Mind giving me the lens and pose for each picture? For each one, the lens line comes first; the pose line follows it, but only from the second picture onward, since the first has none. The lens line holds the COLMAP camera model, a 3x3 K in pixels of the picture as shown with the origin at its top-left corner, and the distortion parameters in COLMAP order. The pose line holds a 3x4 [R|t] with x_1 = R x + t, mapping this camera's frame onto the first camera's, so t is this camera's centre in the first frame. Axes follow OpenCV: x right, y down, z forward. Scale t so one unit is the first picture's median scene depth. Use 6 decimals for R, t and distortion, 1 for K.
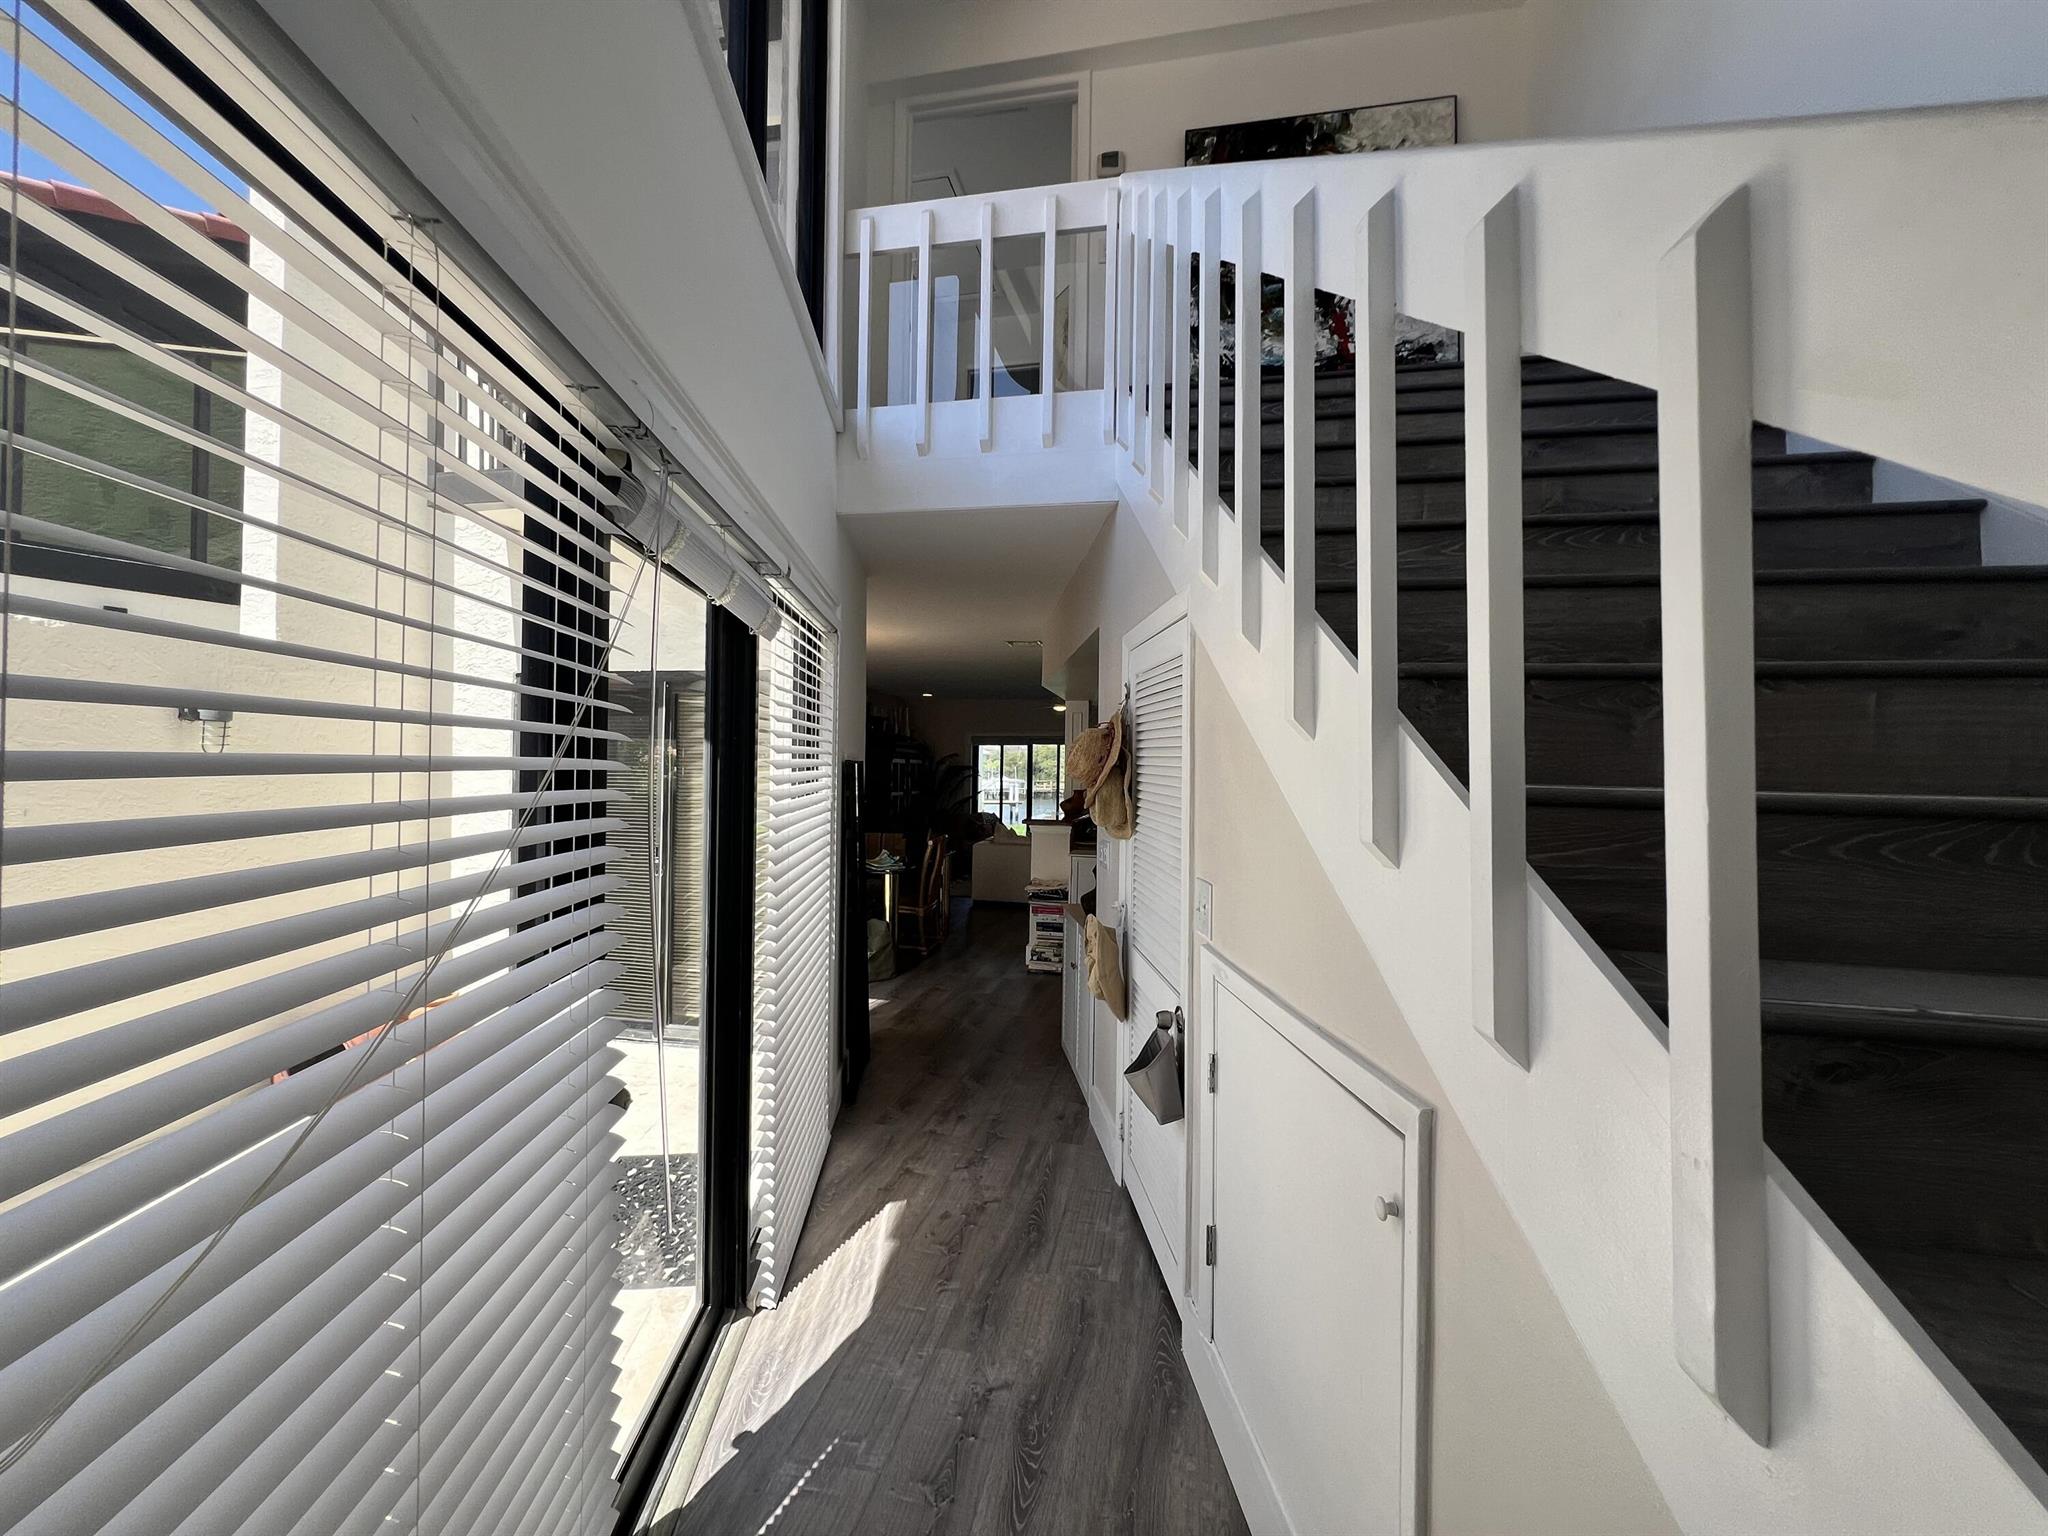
lens RADIAL K [[812.5, 0, 1024.8], [0, 812.5, 761.7], [0, 0, 1]] dist [-0.003421, 0.000908]
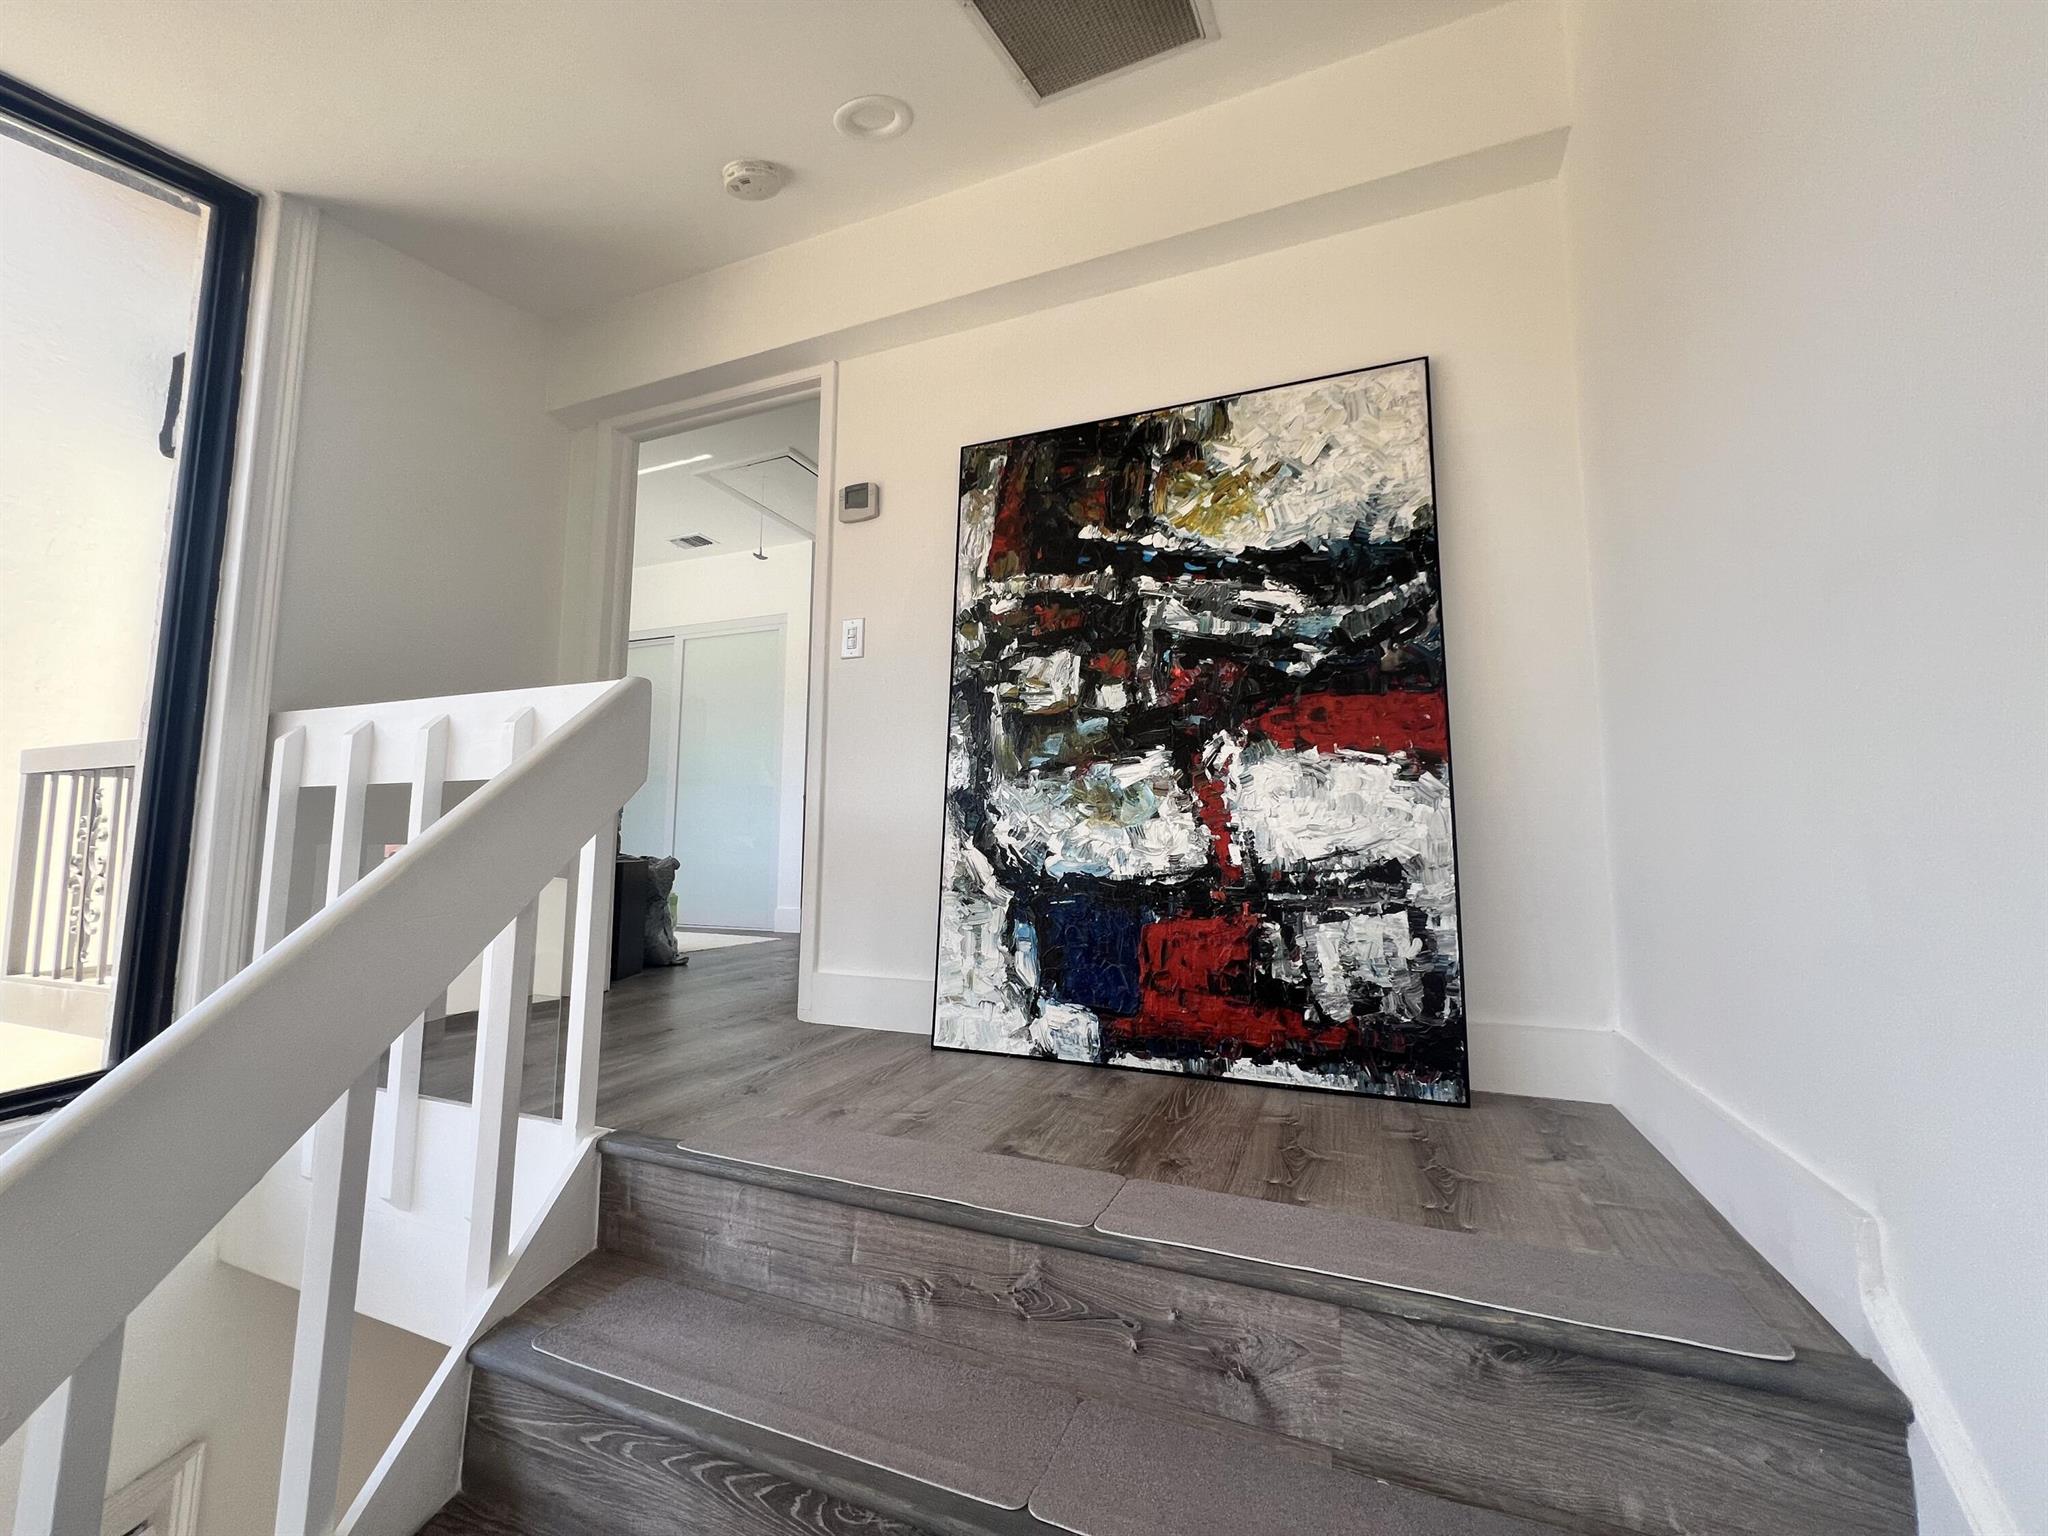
lens RADIAL K [[812.5, 0, 1024.4], [0, 812.5, 769.8], [0, 0, 1]] dist [-0.003421, 0.000908]
pose [[0.982855, -0.028039, -0.182238, 0.360670], [0.010249, 0.995150, -0.097836, -0.504903], [0.184097, 0.094291, 0.978375, 0.467769]]
